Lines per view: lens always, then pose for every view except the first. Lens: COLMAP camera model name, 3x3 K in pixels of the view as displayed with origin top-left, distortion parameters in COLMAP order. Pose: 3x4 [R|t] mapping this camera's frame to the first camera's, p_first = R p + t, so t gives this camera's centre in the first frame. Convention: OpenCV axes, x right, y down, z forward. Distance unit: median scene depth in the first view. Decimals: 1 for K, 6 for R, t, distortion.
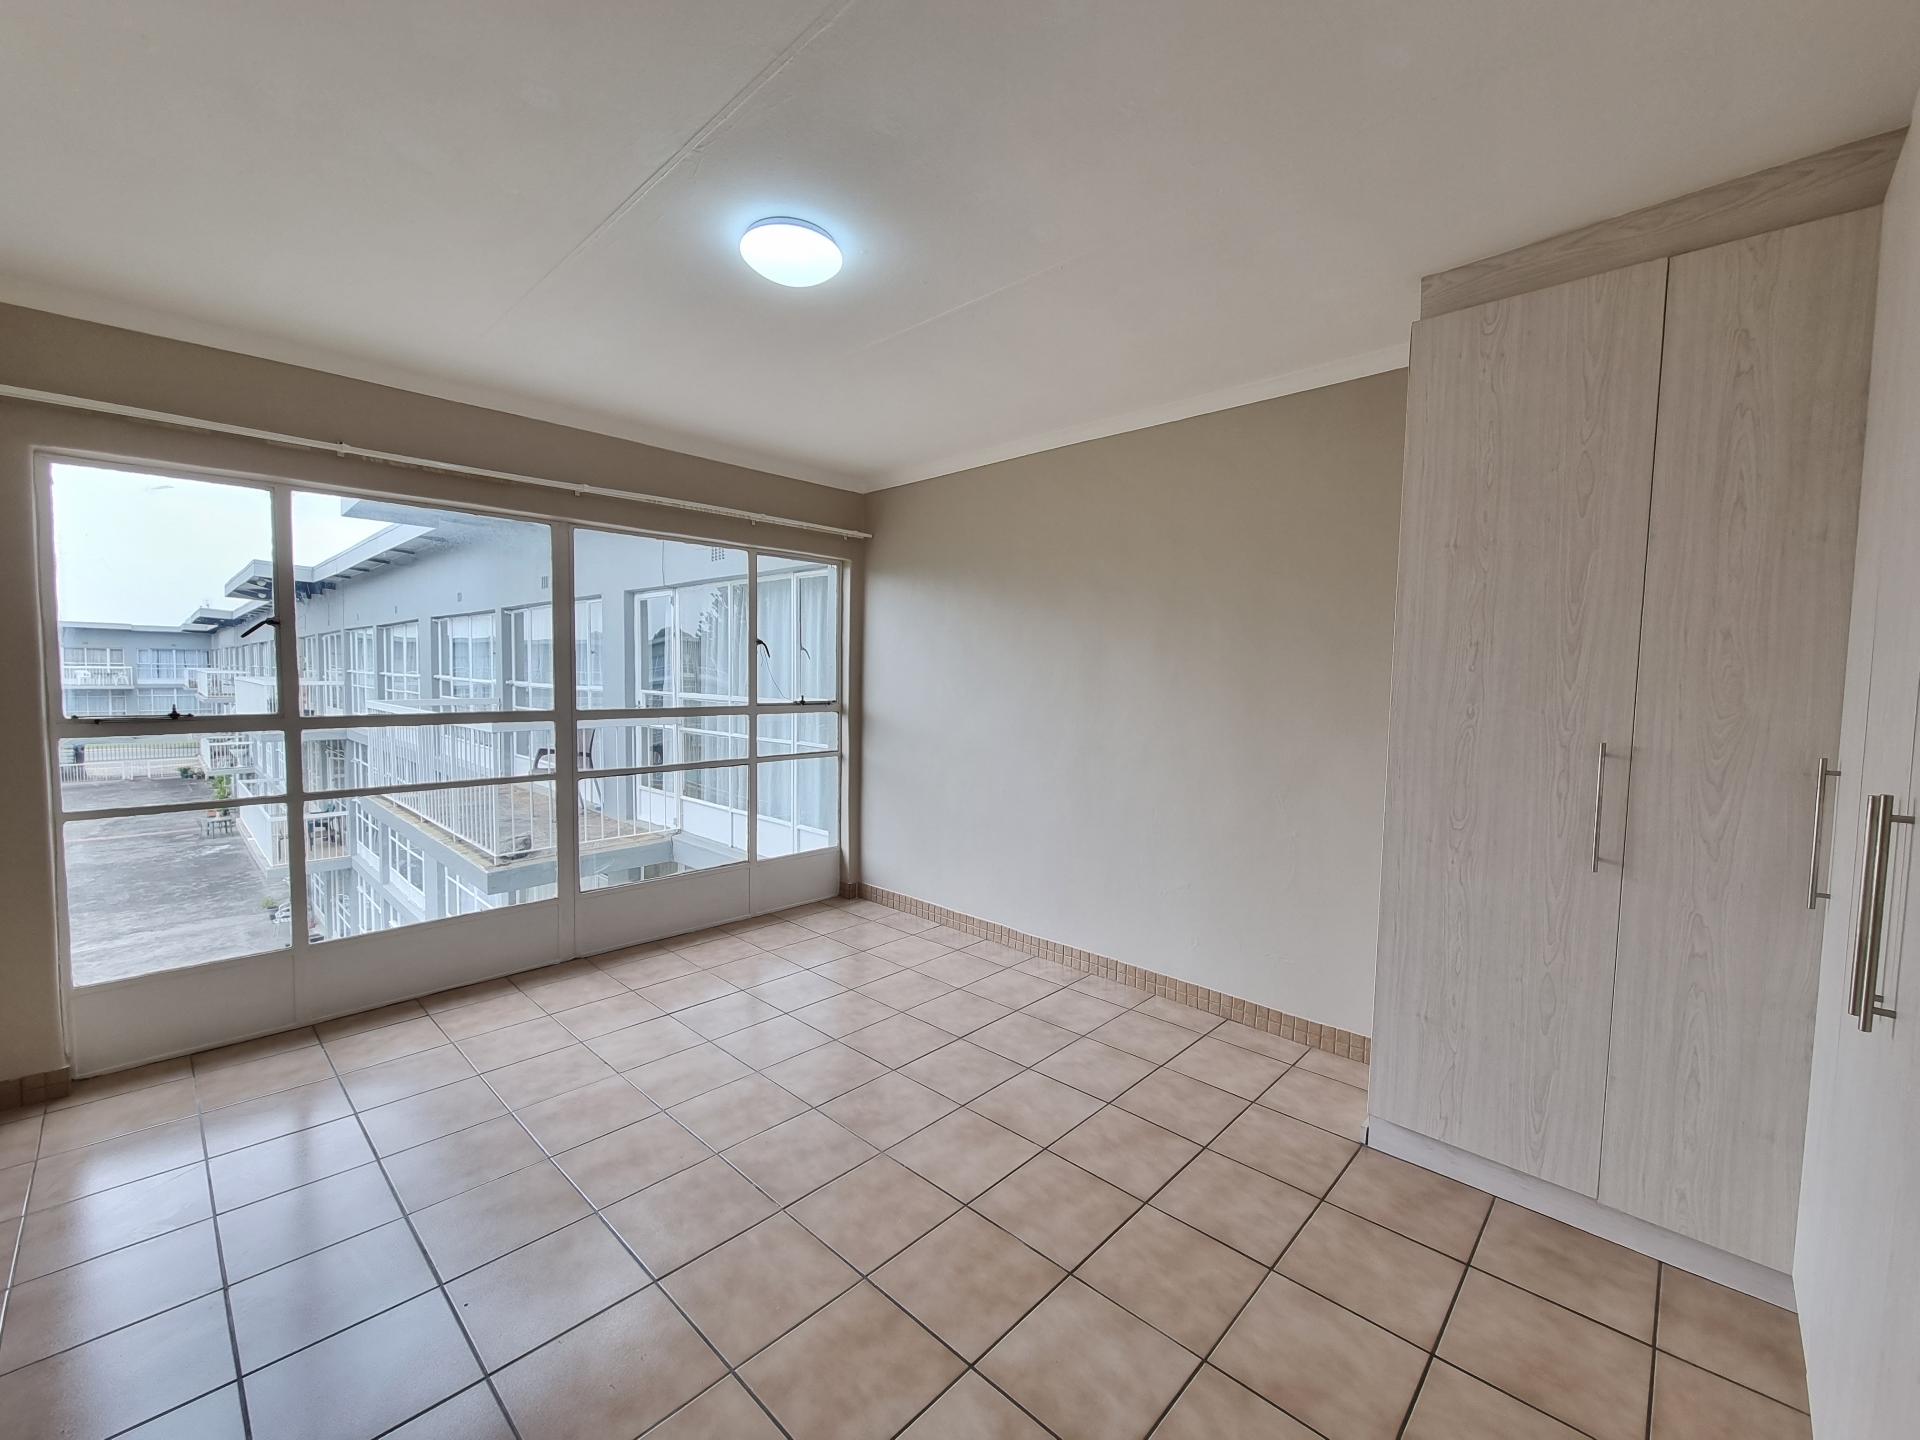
lens RADIAL K [[783.7, 0, 975.9], [0, 783.7, 730.6], [0, 0, 1]] dist [0.004762, -0.003318]
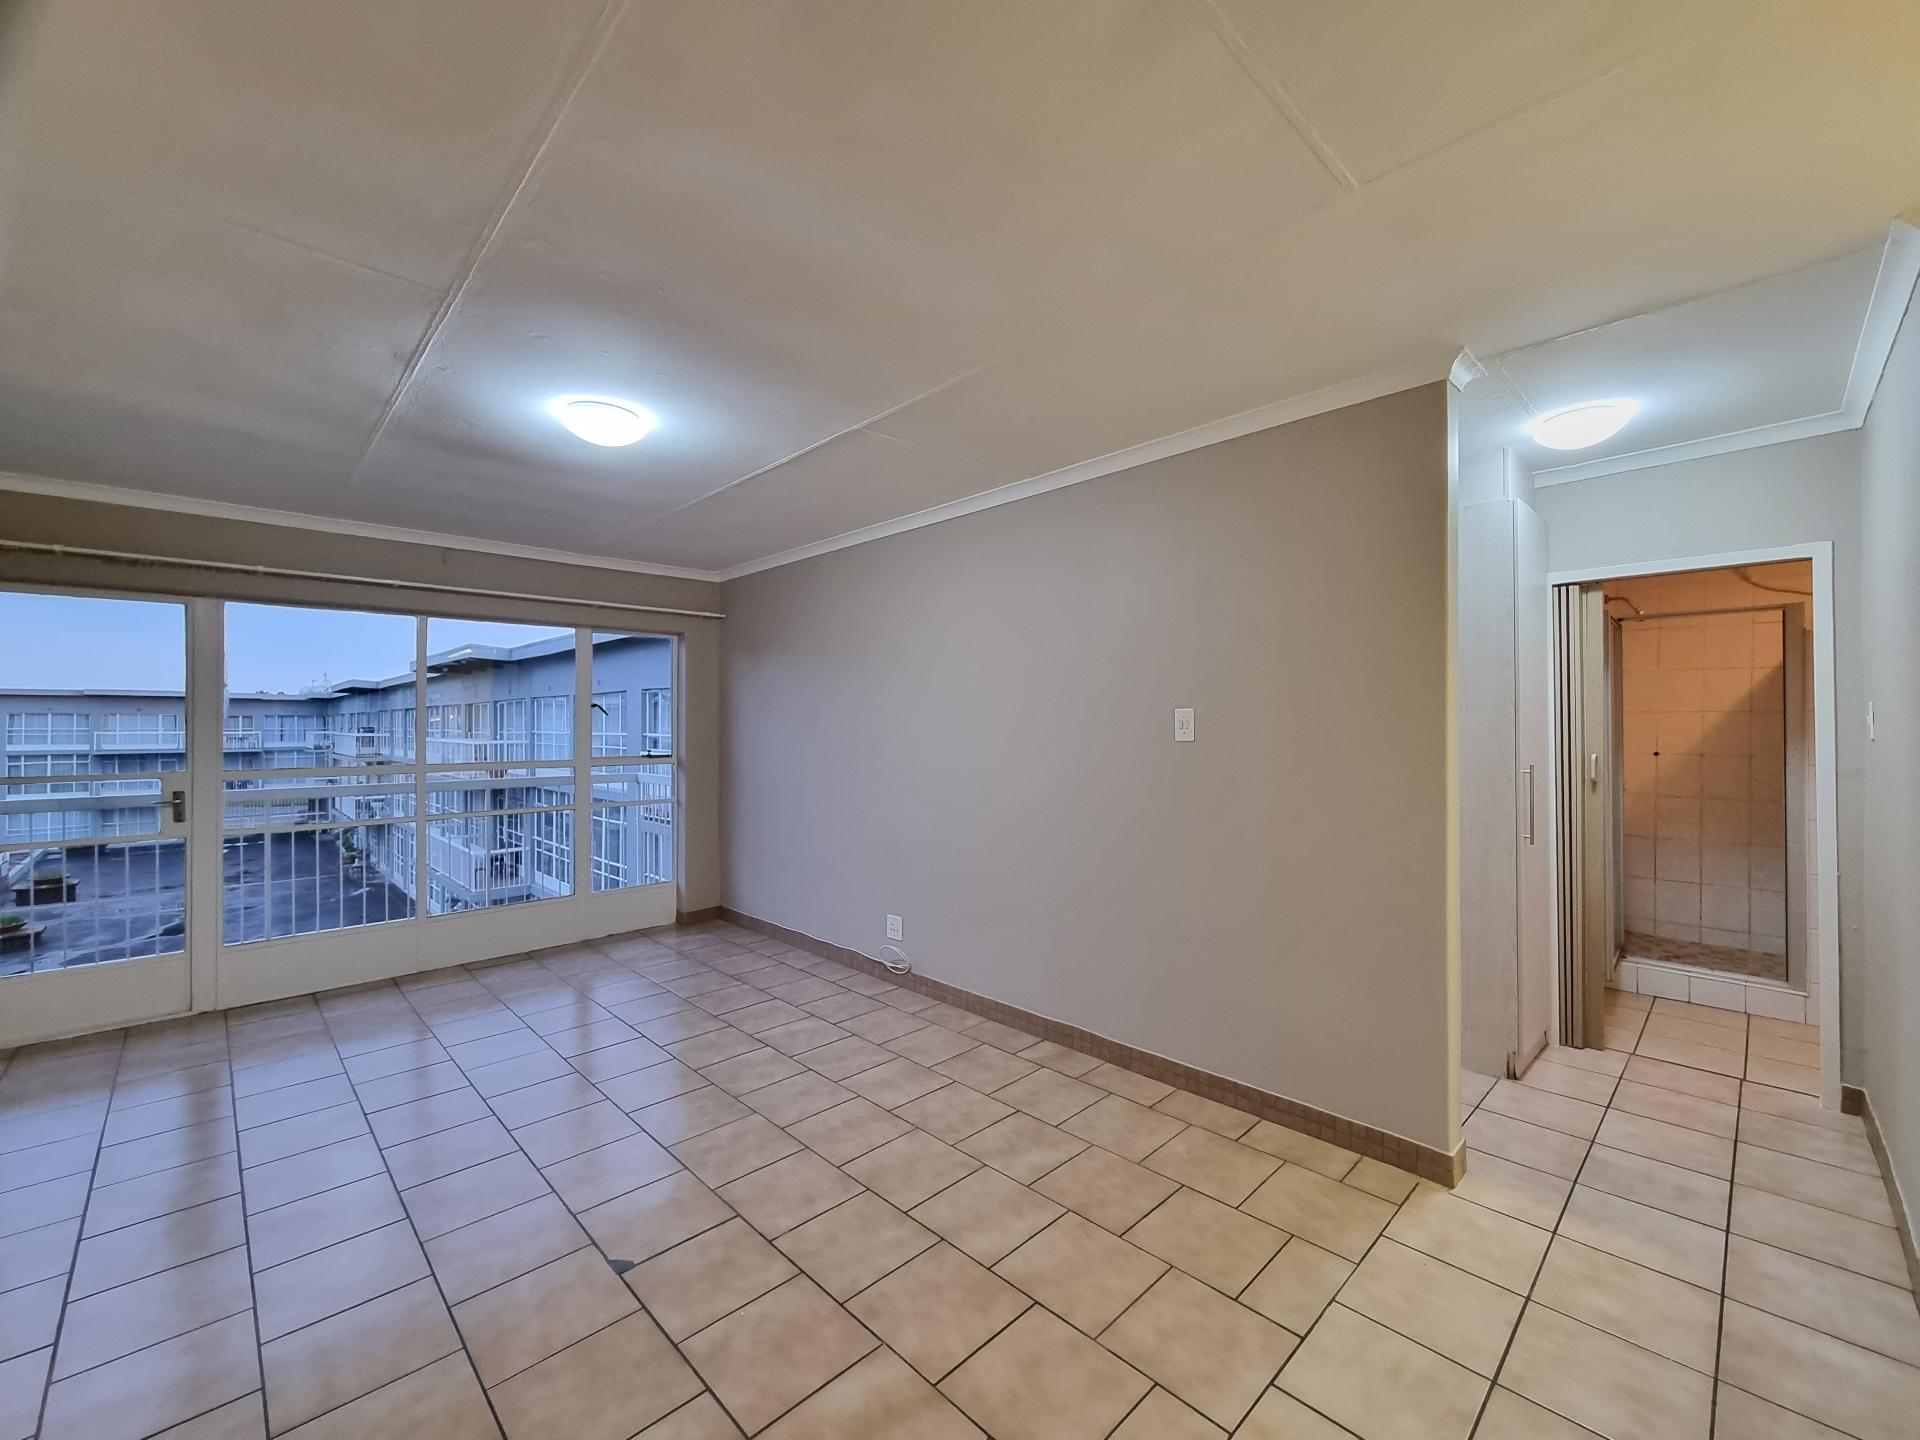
lens RADIAL K [[783.7, 0, 976.2], [0, 783.7, 723.2], [0, 0, 1]] dist [0.004762, -0.003318]
pose [[0.999171, -0.022968, -0.033611, -0.177232], [0.020626, 0.997441, -0.068459, 0.025075], [0.035098, 0.067709, 0.997088, -0.514699]]
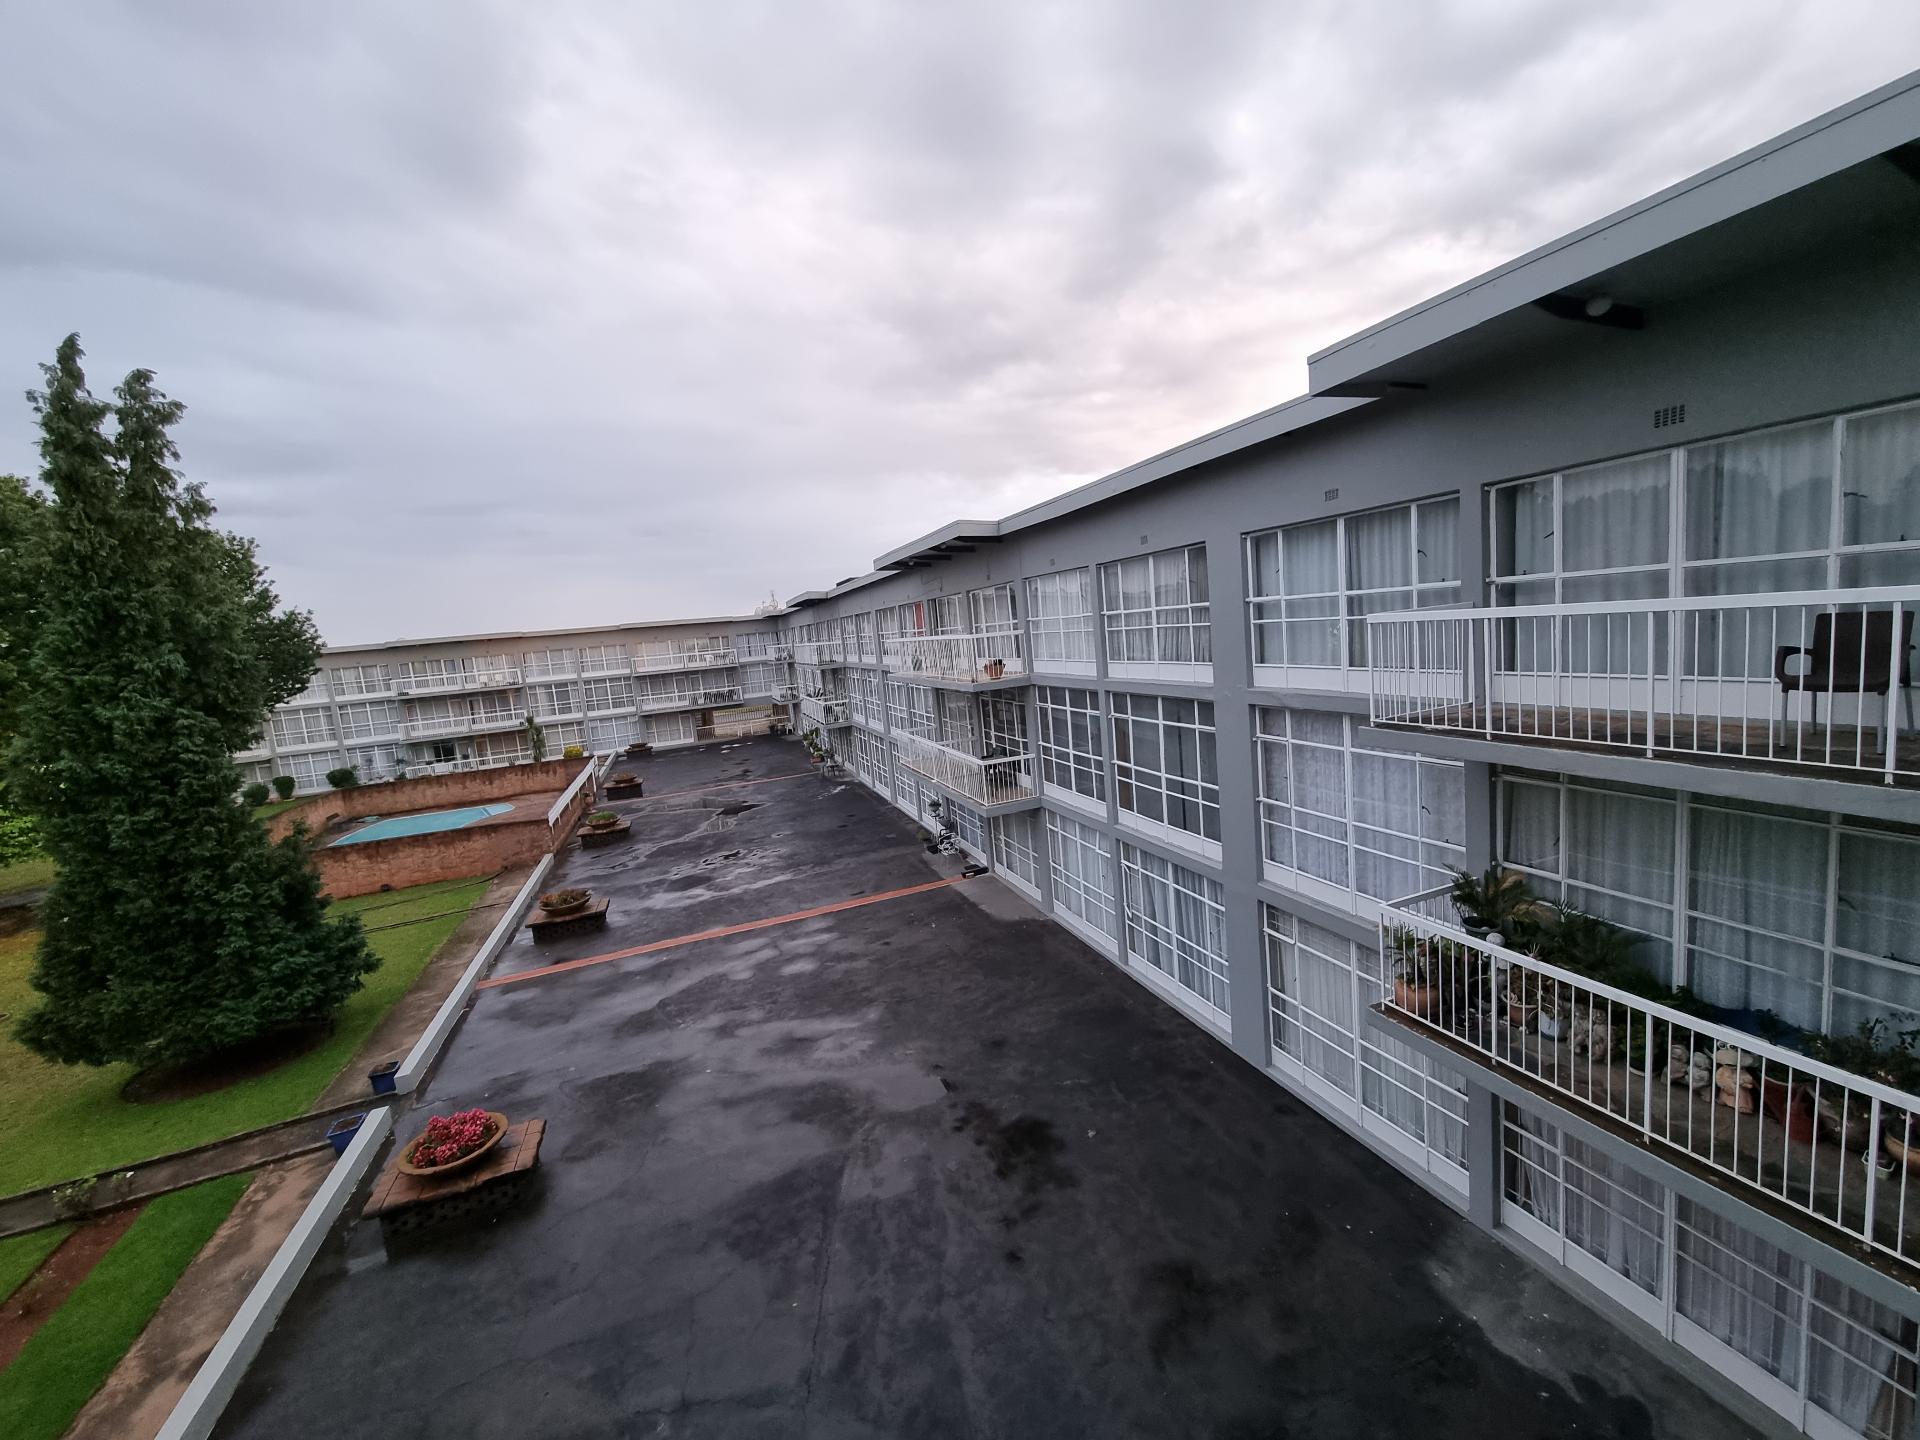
lens RADIAL K [[783.7, 0, 978.5], [0, 783.7, 715.1], [0, 0, 1]] dist [0.004762, -0.003318]
pose [[0.894680, -0.050913, -0.443798, -1.057889], [0.079282, 0.995809, 0.045587, -0.005683], [0.439617, -0.075971, 0.894967, 0.098642]]
